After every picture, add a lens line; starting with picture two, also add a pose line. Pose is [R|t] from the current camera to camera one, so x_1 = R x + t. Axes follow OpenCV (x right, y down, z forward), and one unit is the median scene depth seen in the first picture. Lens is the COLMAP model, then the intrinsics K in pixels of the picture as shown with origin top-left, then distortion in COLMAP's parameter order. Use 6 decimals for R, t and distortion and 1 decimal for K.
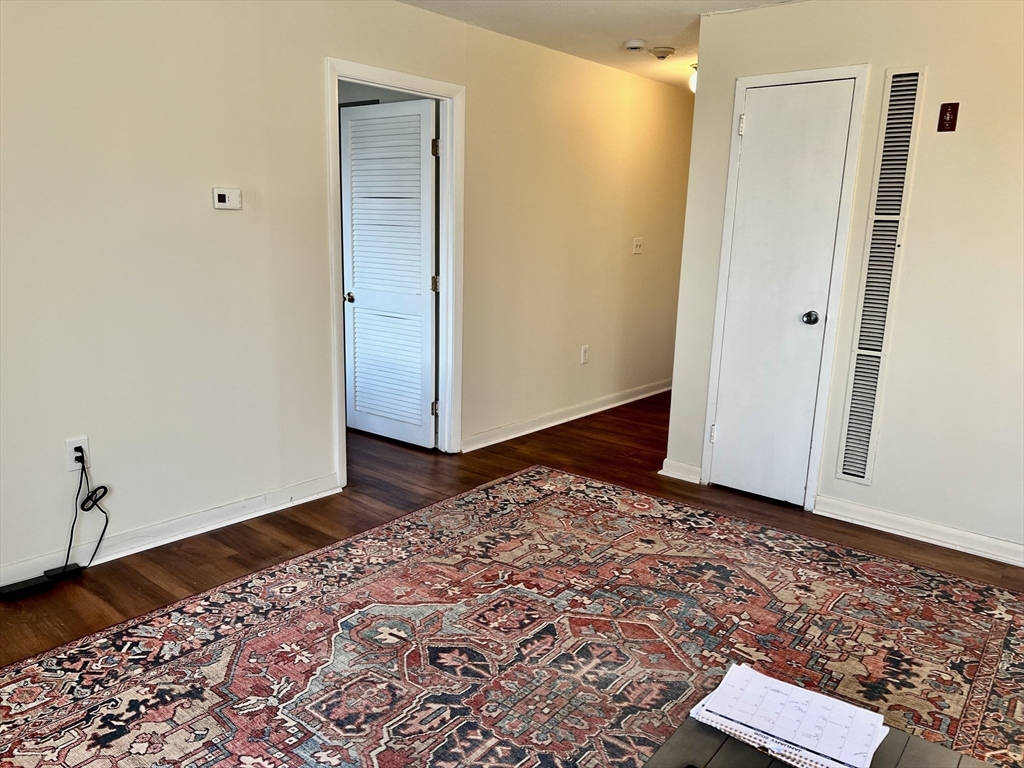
lens RADIAL K [[776.9, 0, 516.2], [0, 776.9, 389.7], [0, 0, 1]] dist [0.047453, -0.051215]
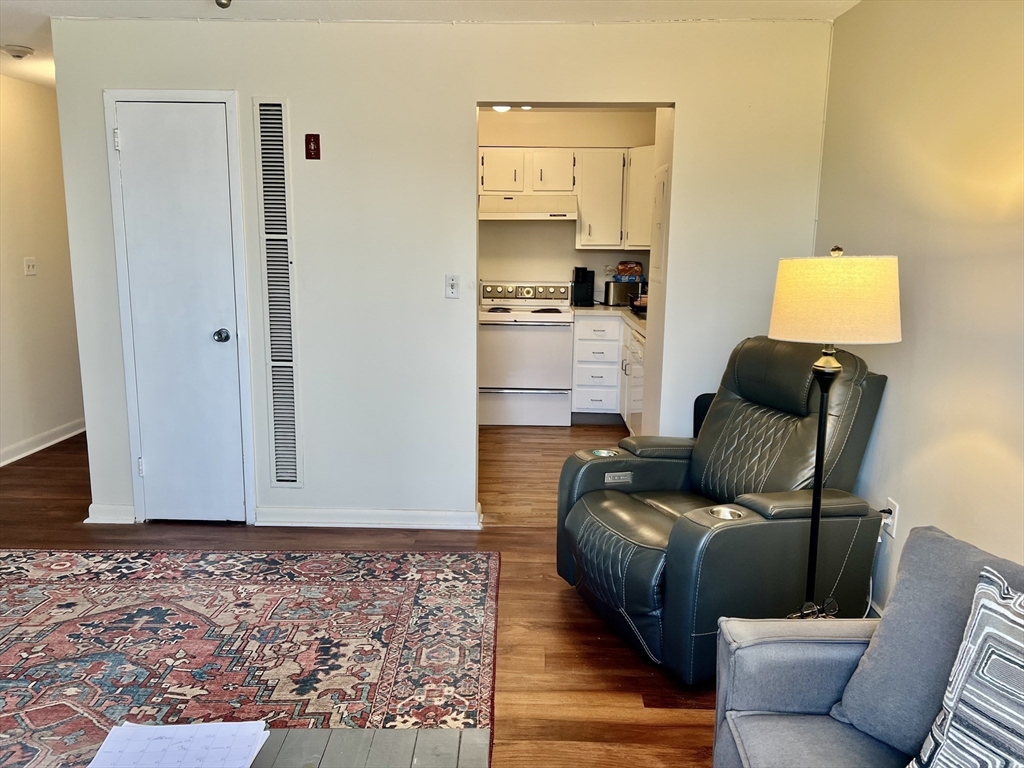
lens RADIAL K [[776.9, 0, 521.1], [0, 776.9, 380.8], [0, 0, 1]] dist [0.047453, -0.051215]
pose [[0.784815, -0.128760, 0.606206, 0.067582], [0.142570, 0.989454, 0.025588, -0.006114], [-0.603107, 0.066345, 0.794896, -0.031431]]
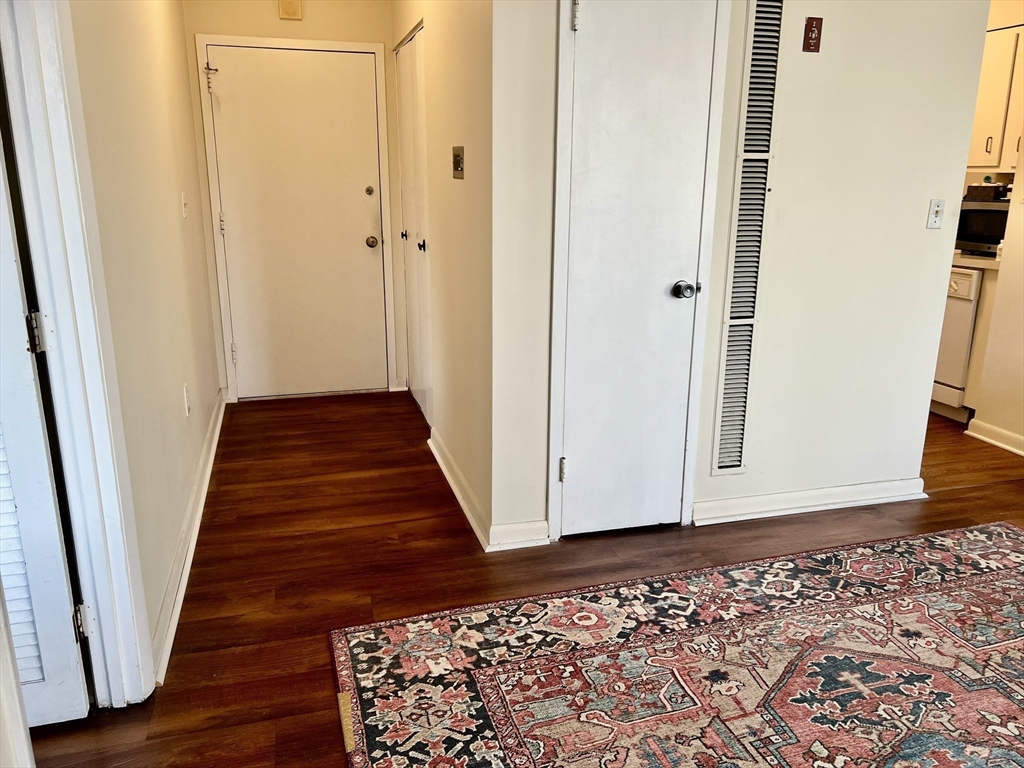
lens RADIAL K [[776.9, 0, 517.0], [0, 776.9, 381.2], [0, 0, 1]] dist [0.047453, -0.051215]
pose [[0.556508, -0.238573, 0.795853, -0.380392], [0.183293, 0.969540, 0.162470, -0.175803], [-0.810372, 0.055458, 0.583285, 0.764829]]
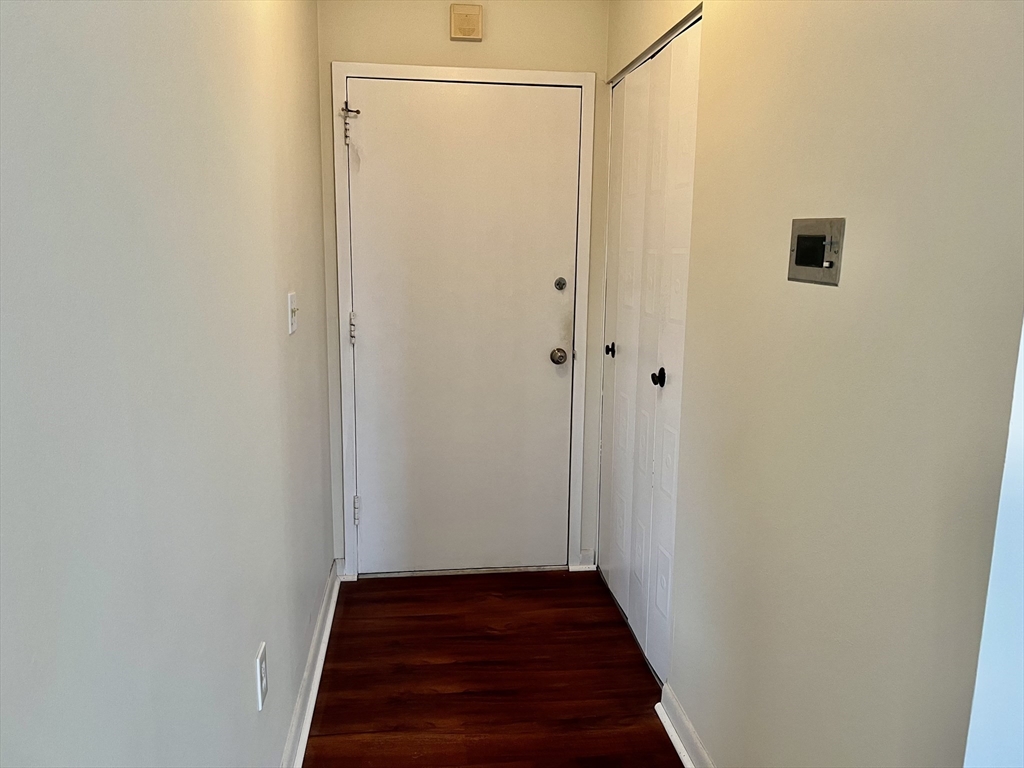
lens RADIAL K [[776.9, 0, 515.4], [0, 776.9, 387.7], [0, 0, 1]] dist [0.047453, -0.051215]
pose [[0.682011, -0.150614, 0.715665, -0.087226], [0.159687, 0.985620, 0.055250, -0.259914], [-0.713695, 0.076601, 0.696255, 1.142187]]
